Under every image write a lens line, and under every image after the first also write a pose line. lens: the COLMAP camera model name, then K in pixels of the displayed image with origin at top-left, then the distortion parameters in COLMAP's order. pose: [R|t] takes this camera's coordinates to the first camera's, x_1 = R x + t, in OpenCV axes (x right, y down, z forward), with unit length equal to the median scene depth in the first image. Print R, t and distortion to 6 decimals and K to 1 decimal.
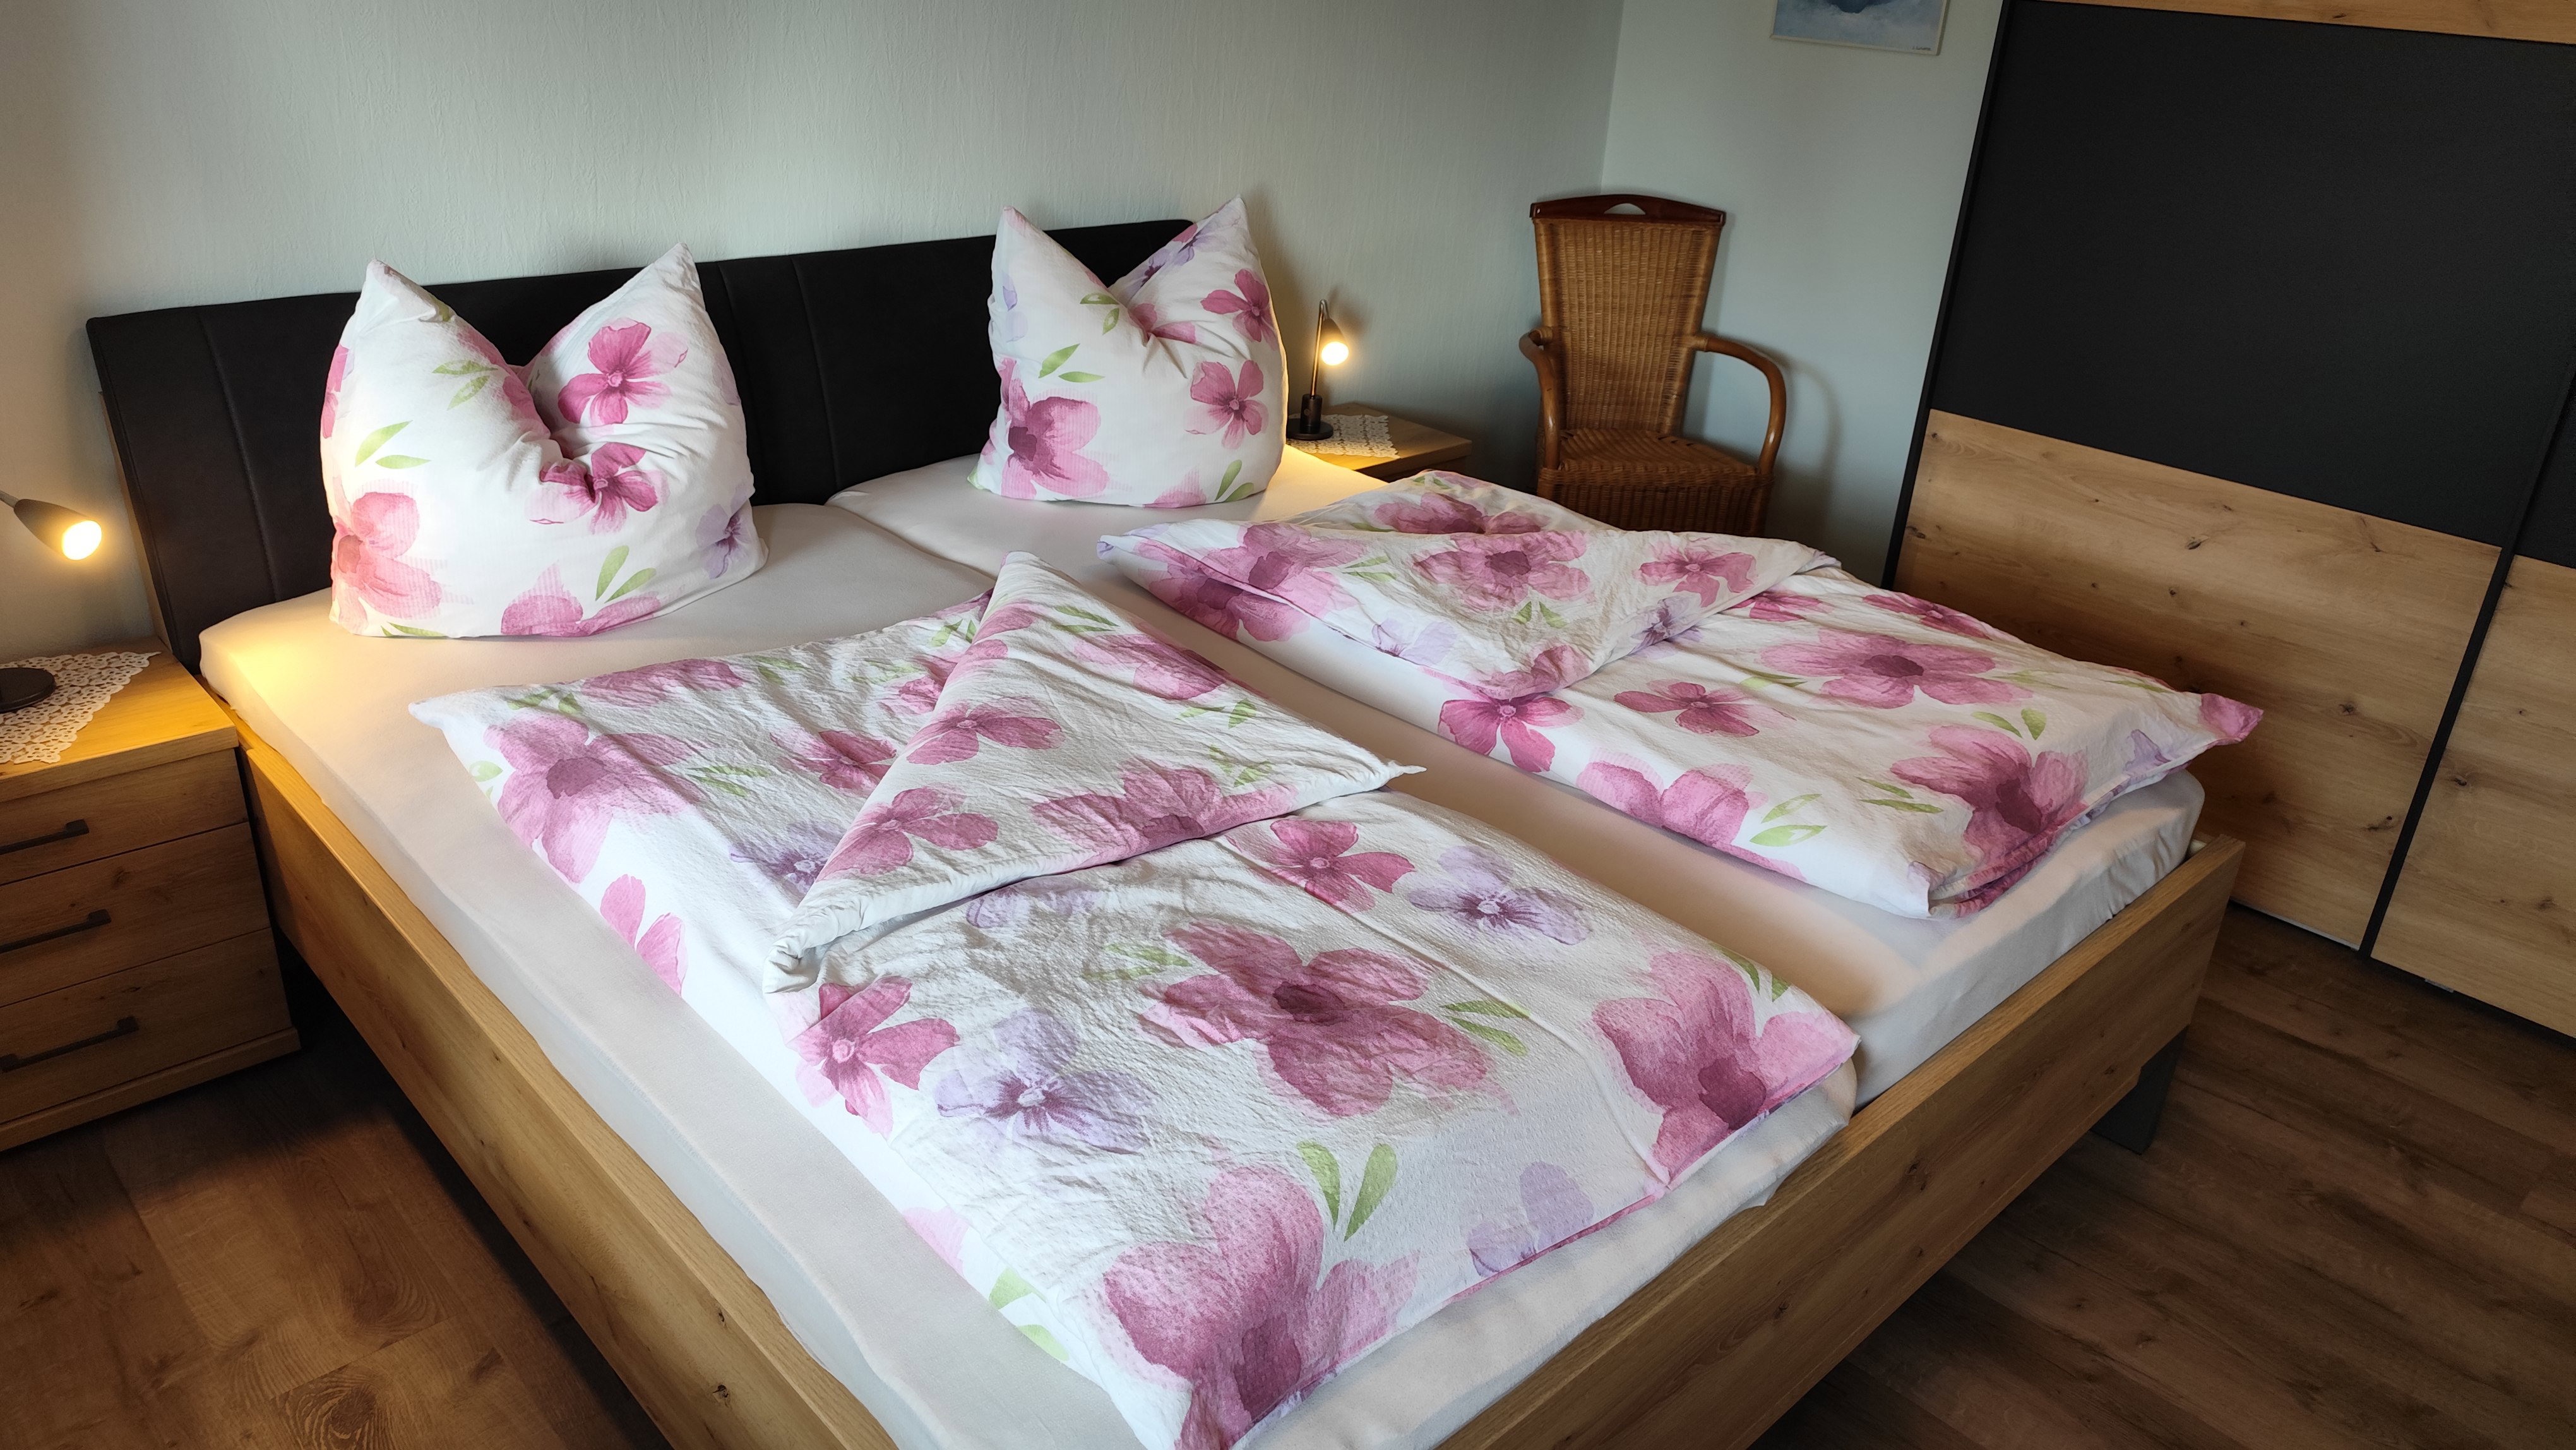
lens RADIAL K [[1842.3, 0, 1263.1], [0, 1842.3, 738.5], [0, 0, 1]] dist [0.031041, -0.050374]
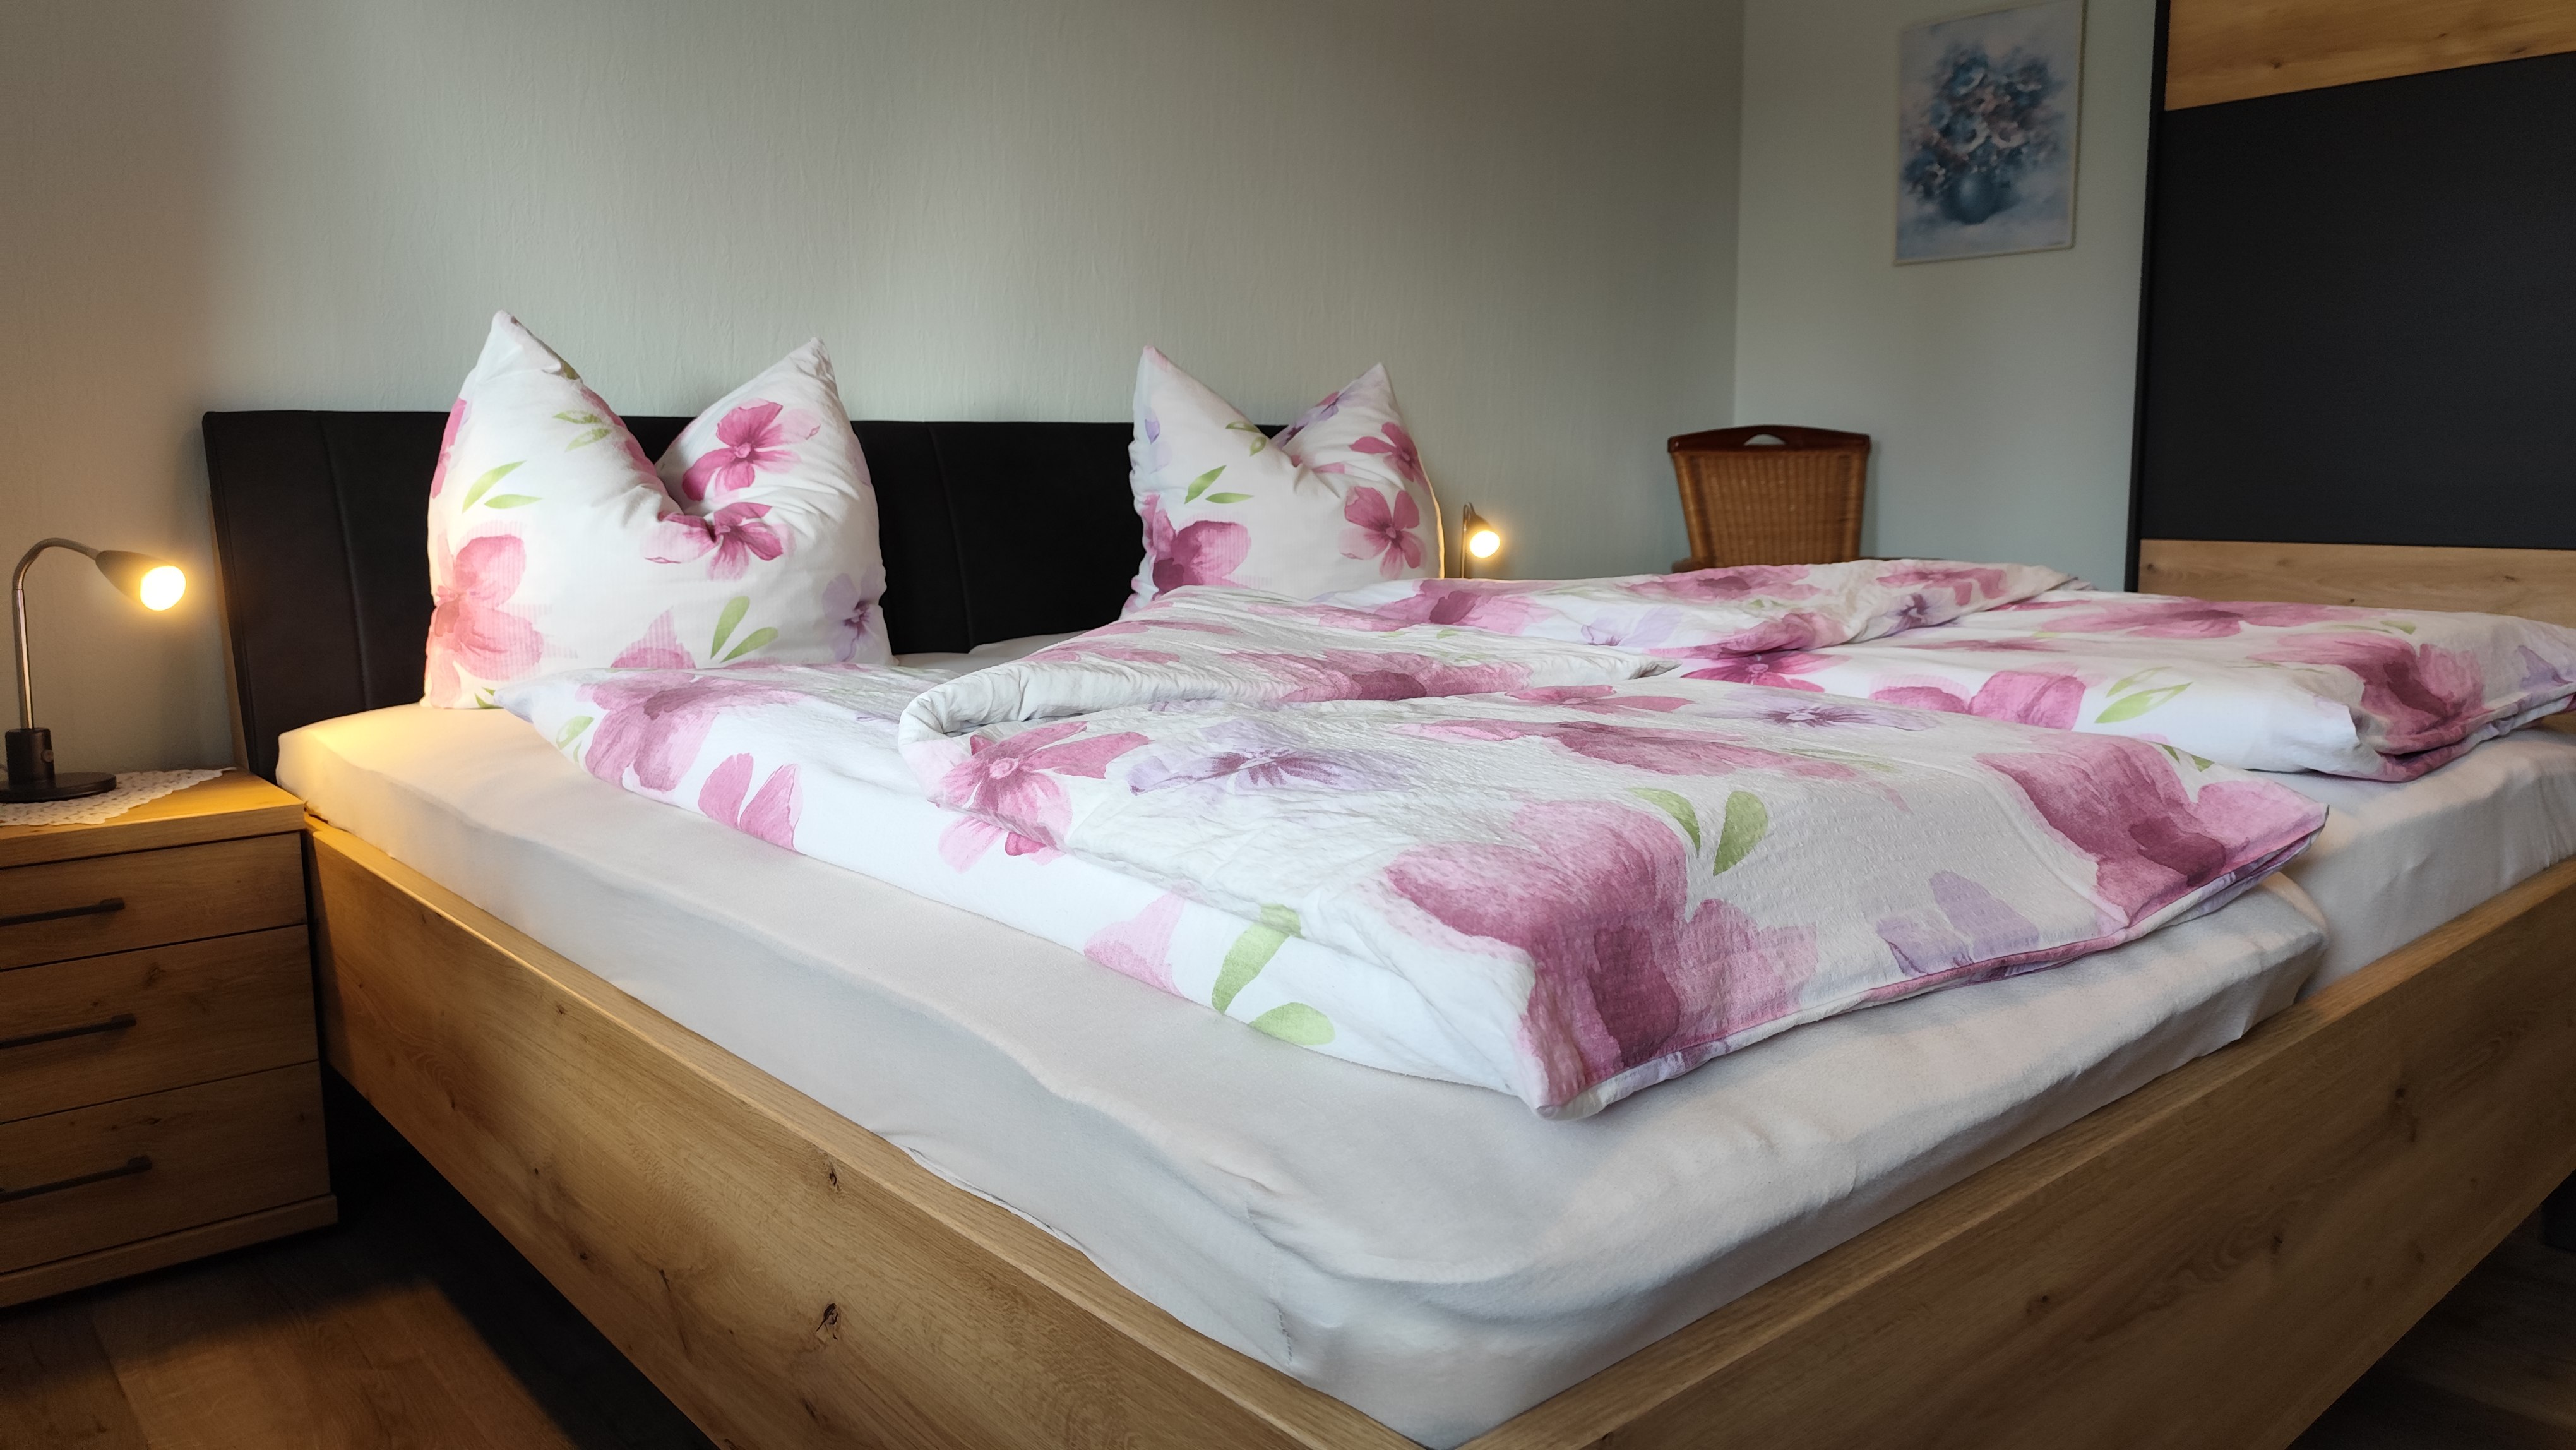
lens RADIAL K [[1842.3, 0, 1267.3], [0, 1842.3, 714.6], [0, 0, 1]] dist [0.031041, -0.050374]
pose [[0.997282, -0.056524, -0.047258, -0.050885], [0.039727, 0.952736, -0.301190, 0.239792], [0.062049, 0.298494, 0.952392, 0.172459]]
